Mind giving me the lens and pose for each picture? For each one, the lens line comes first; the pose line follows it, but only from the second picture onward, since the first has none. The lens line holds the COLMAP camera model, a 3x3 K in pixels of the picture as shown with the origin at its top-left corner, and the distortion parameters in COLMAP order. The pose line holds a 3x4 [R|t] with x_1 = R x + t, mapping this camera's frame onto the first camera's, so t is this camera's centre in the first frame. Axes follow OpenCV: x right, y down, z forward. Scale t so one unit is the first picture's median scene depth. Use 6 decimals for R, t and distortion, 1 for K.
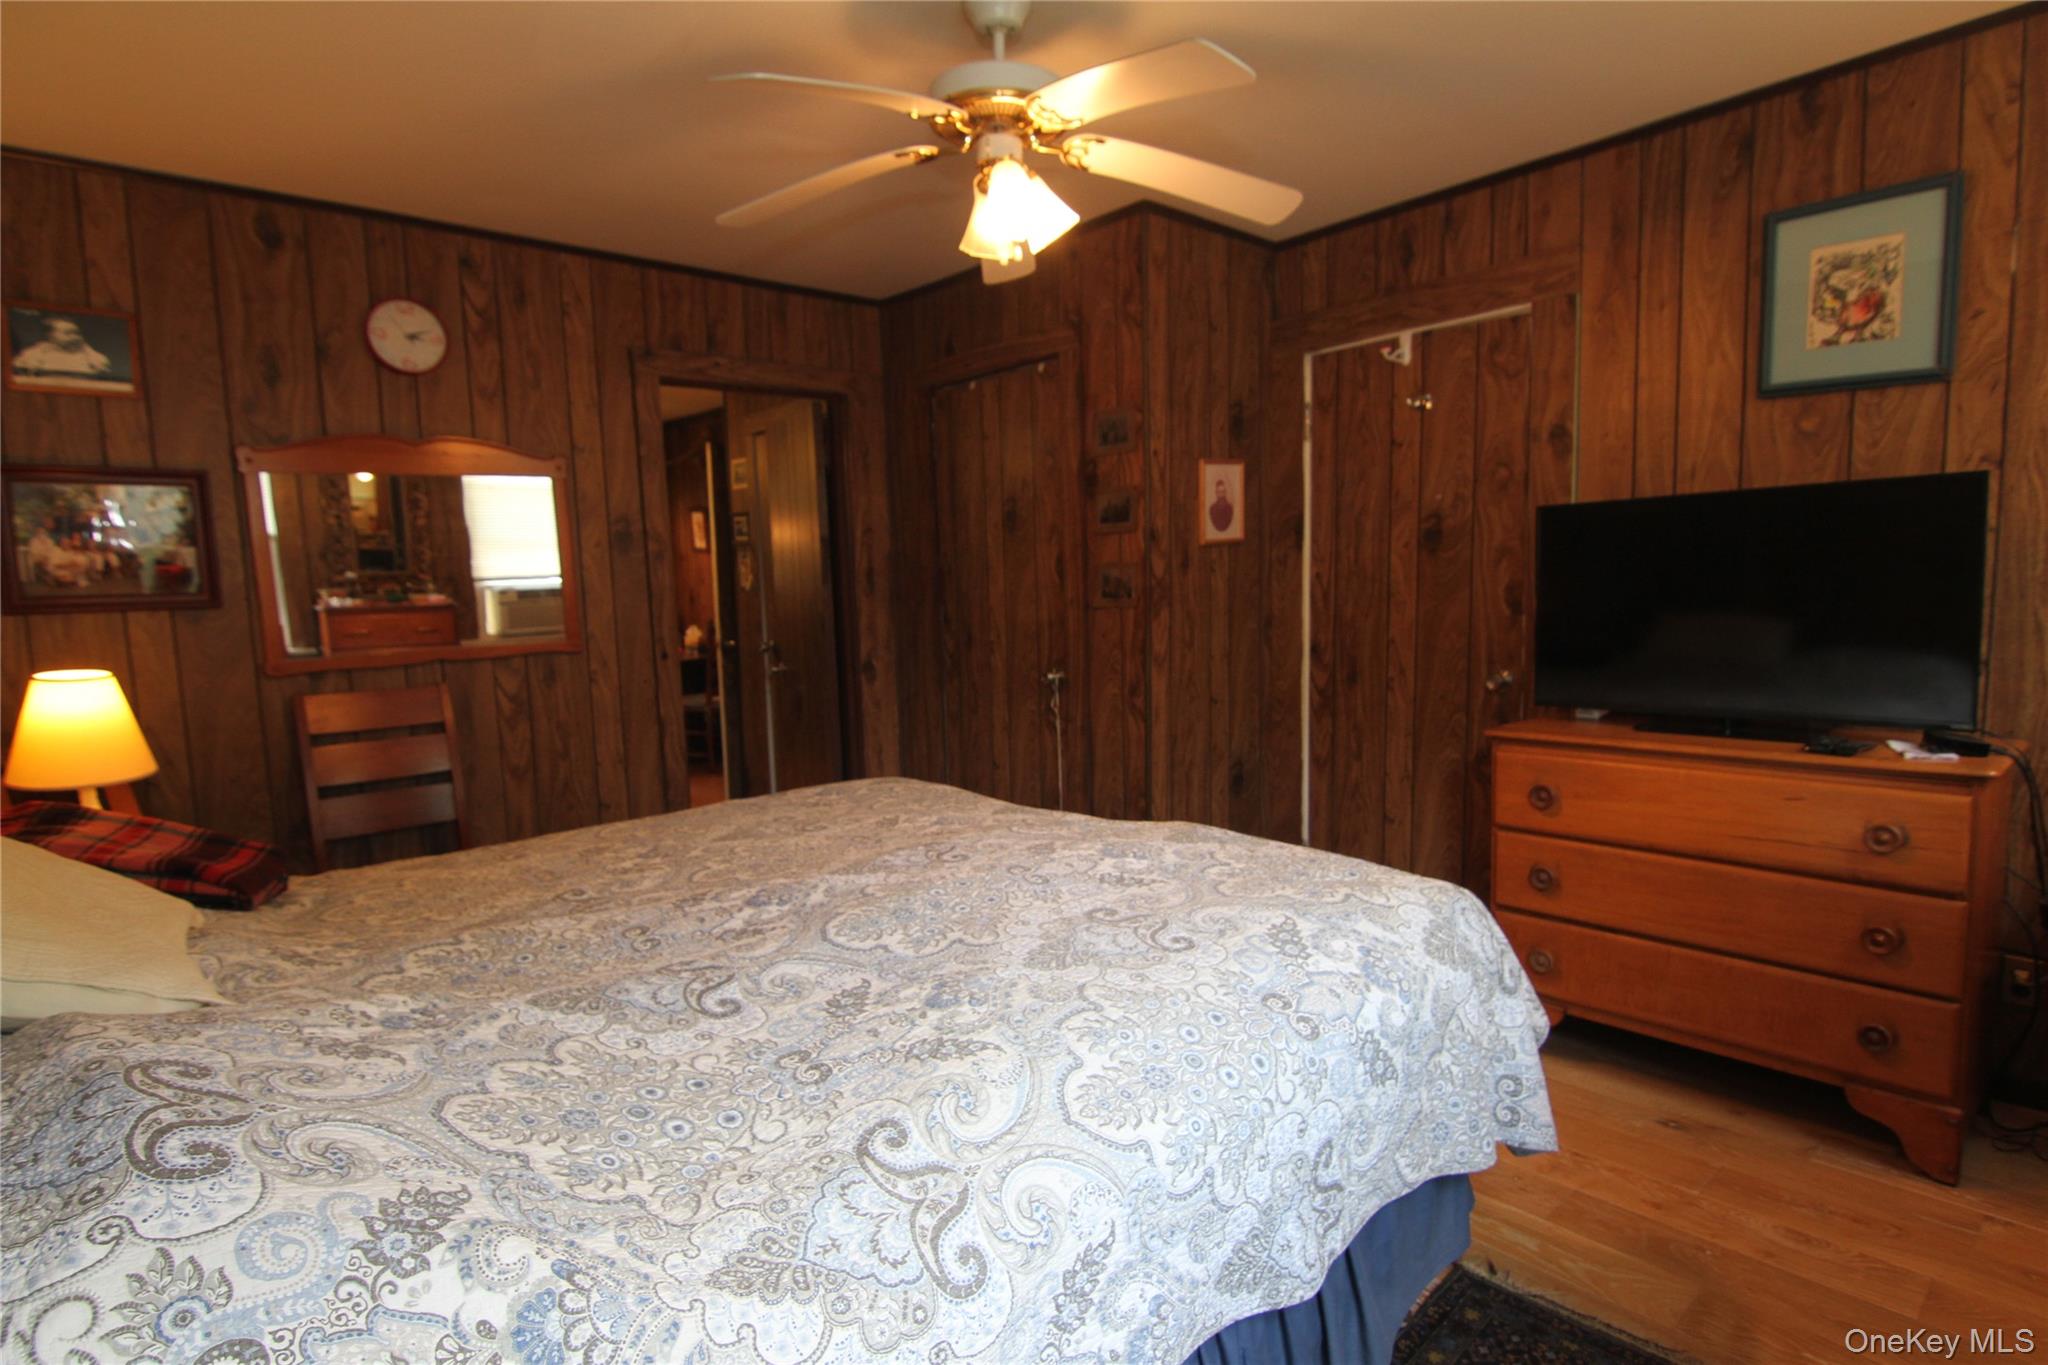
lens RADIAL K [[1038.0, 0, 1031.0], [0, 1038.0, 693.0], [0, 0, 1]] dist [-0.002370, -0.014533]
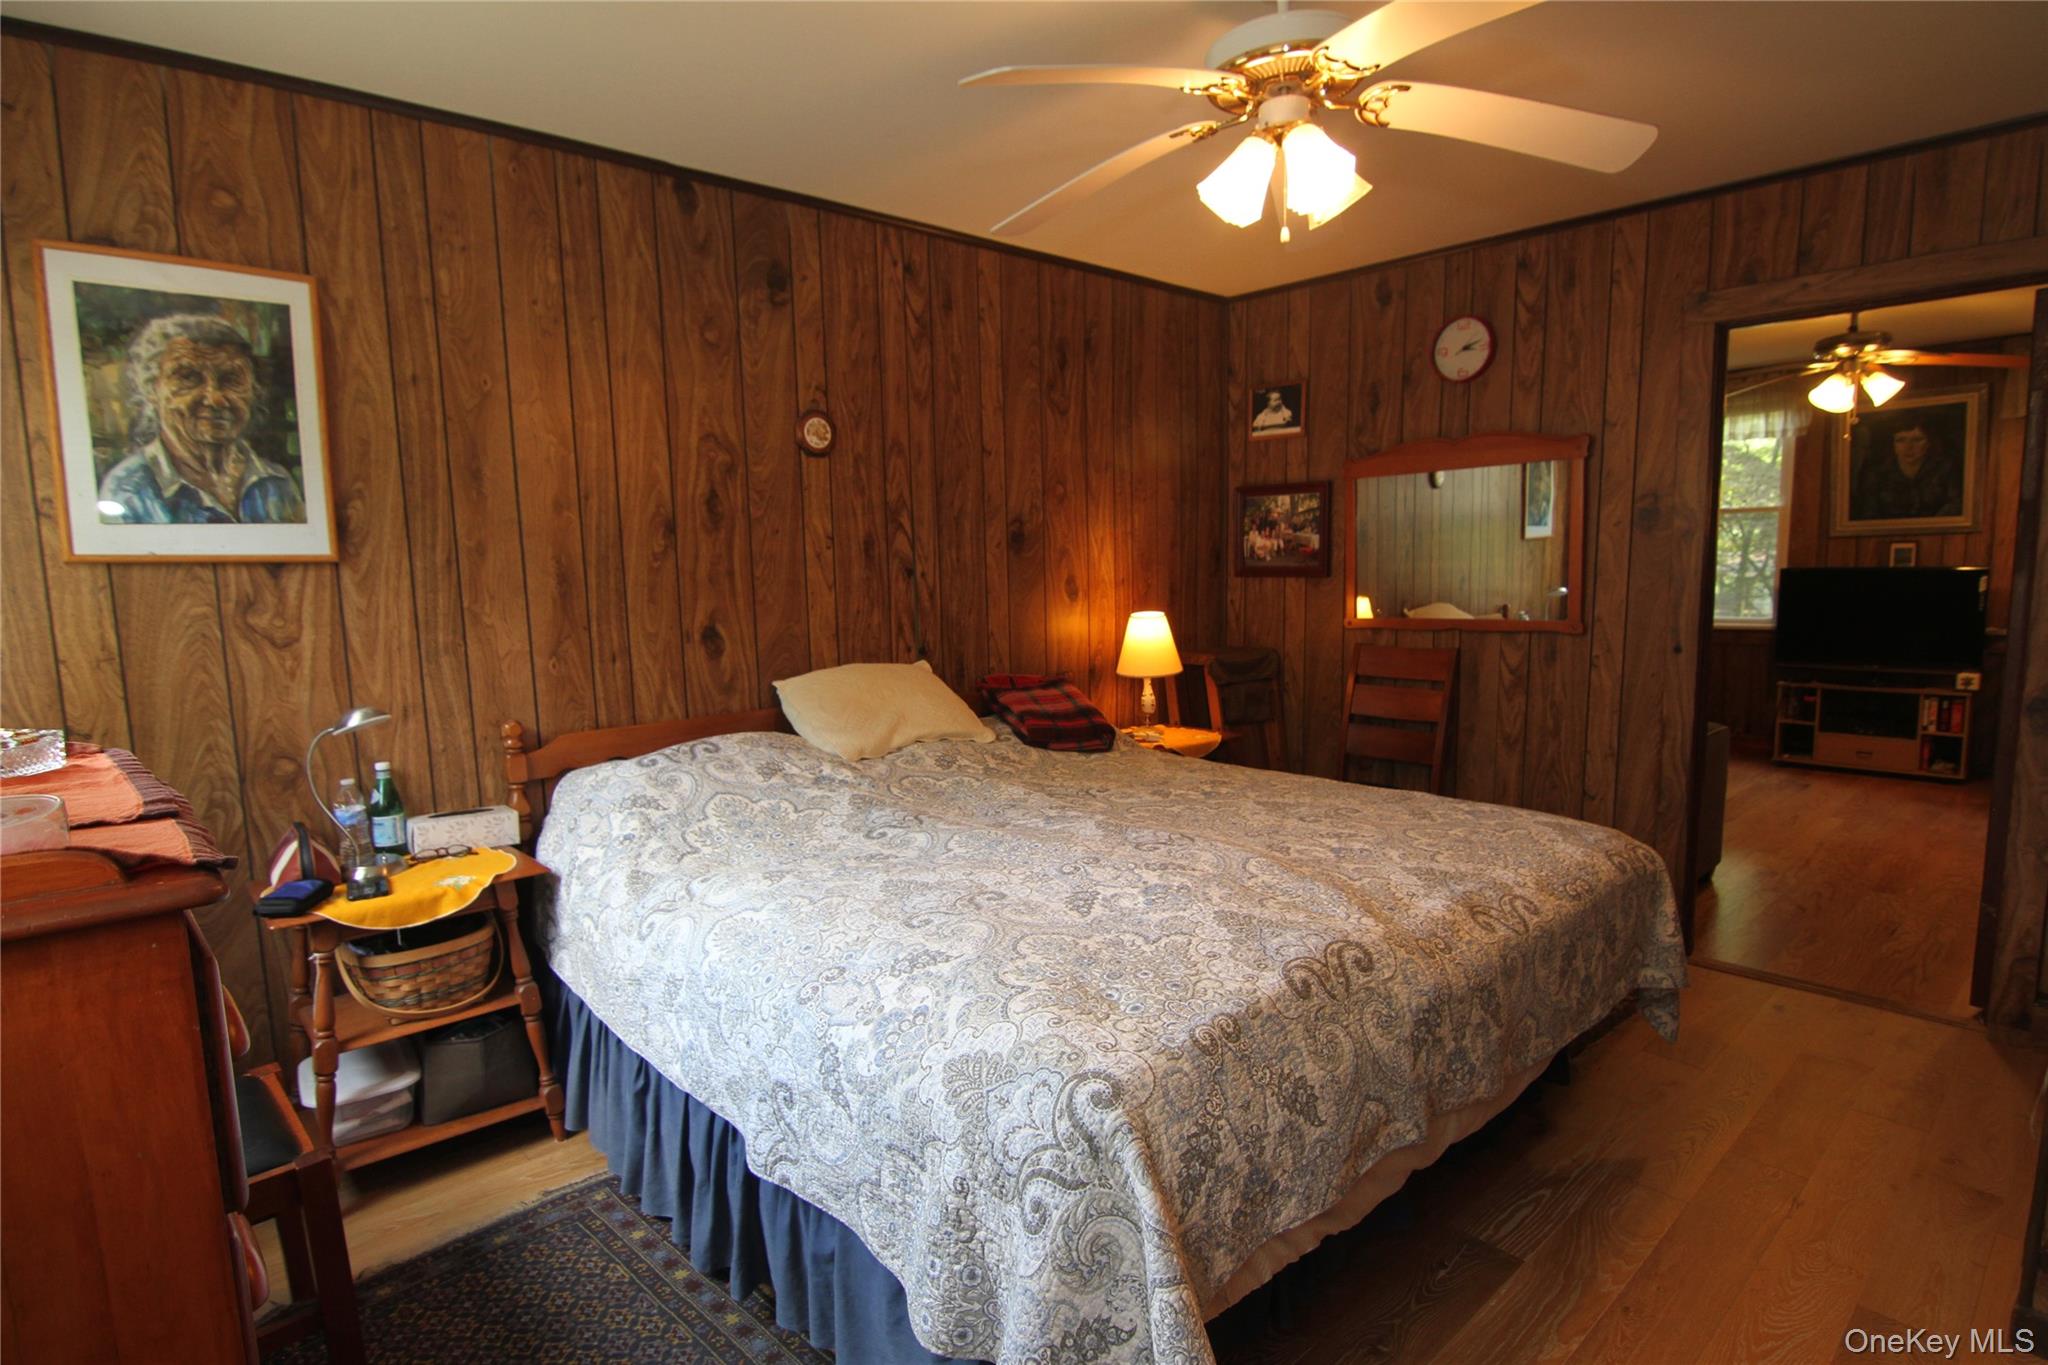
lens RADIAL K [[1038.0, 0, 1031.0], [0, 1038.0, 693.0], [0, 0, 1]] dist [-0.002370, -0.014533]
pose [[0.013095, 0.152574, -0.988205, 0.967912], [-0.096205, 0.983897, 0.150634, -0.149974], [0.995275, 0.093098, 0.027563, 0.835730]]
